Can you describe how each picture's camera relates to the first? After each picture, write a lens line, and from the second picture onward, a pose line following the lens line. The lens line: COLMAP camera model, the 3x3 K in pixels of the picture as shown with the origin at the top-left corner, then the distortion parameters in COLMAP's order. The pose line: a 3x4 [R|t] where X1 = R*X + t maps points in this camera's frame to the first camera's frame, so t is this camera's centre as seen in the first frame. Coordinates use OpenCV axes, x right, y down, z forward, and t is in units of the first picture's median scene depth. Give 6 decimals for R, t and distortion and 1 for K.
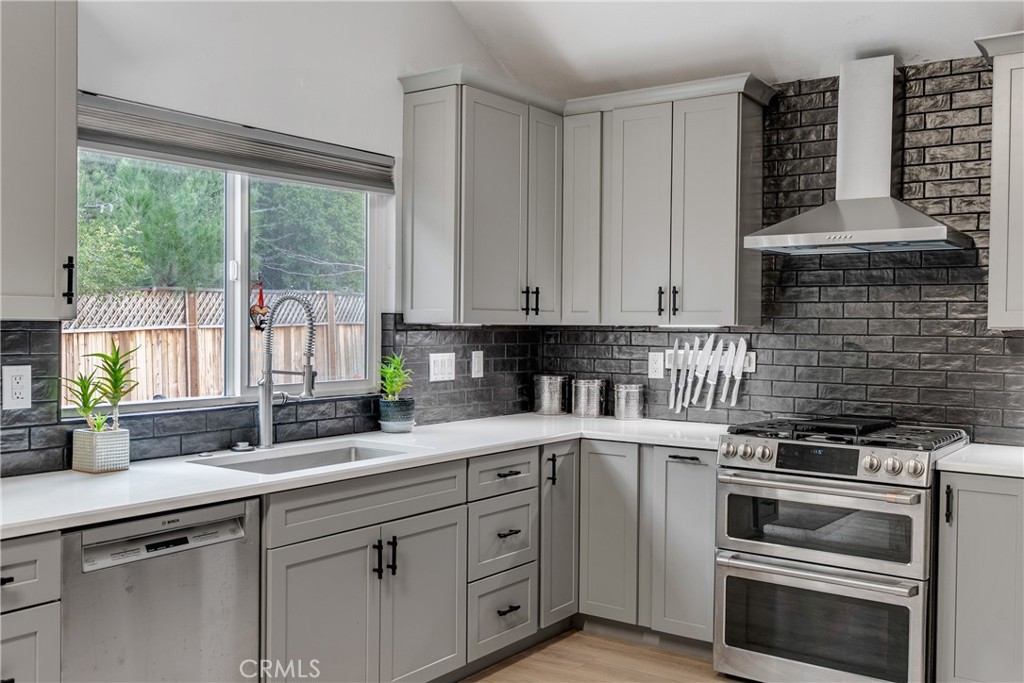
lens RADIAL K [[958.4, 0, 512.0], [0, 958.4, 341.5], [0, 0, 1]] dist [0.010698, 0.006096]
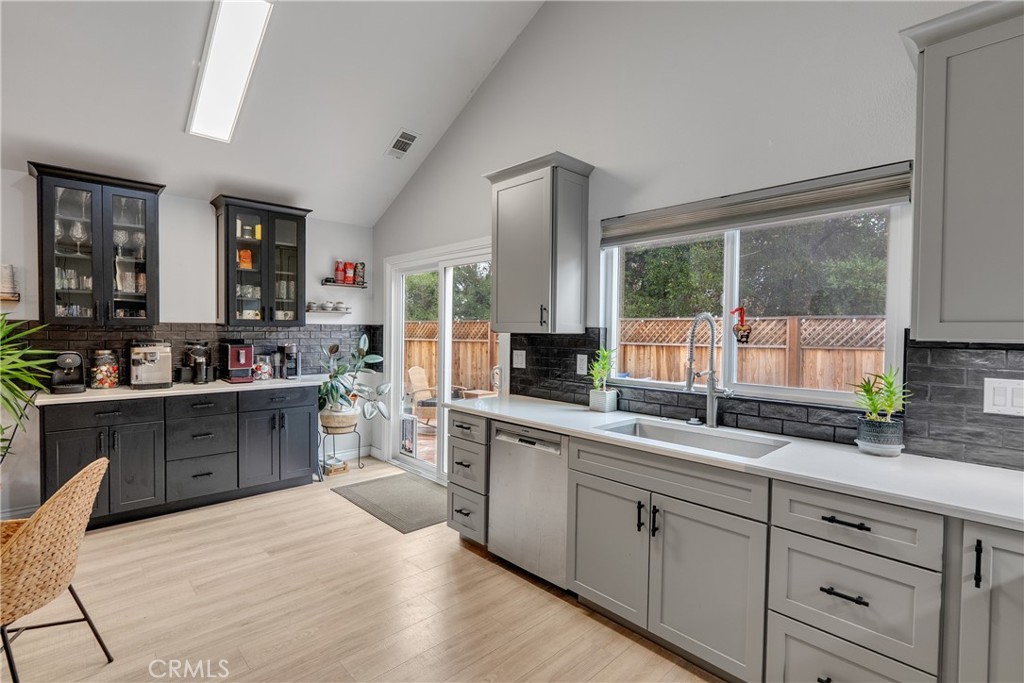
lens RADIAL K [[479.2, 0, 512.0], [0, 479.2, 341.5], [0, 0, 1]] dist [-0.003906, 0.000114]
pose [[-0.184716, 0.008415, -0.982756, 0.470185], [-0.035607, 0.999250, 0.015249, -0.012326], [0.982147, 0.037810, -0.184278, 0.832677]]
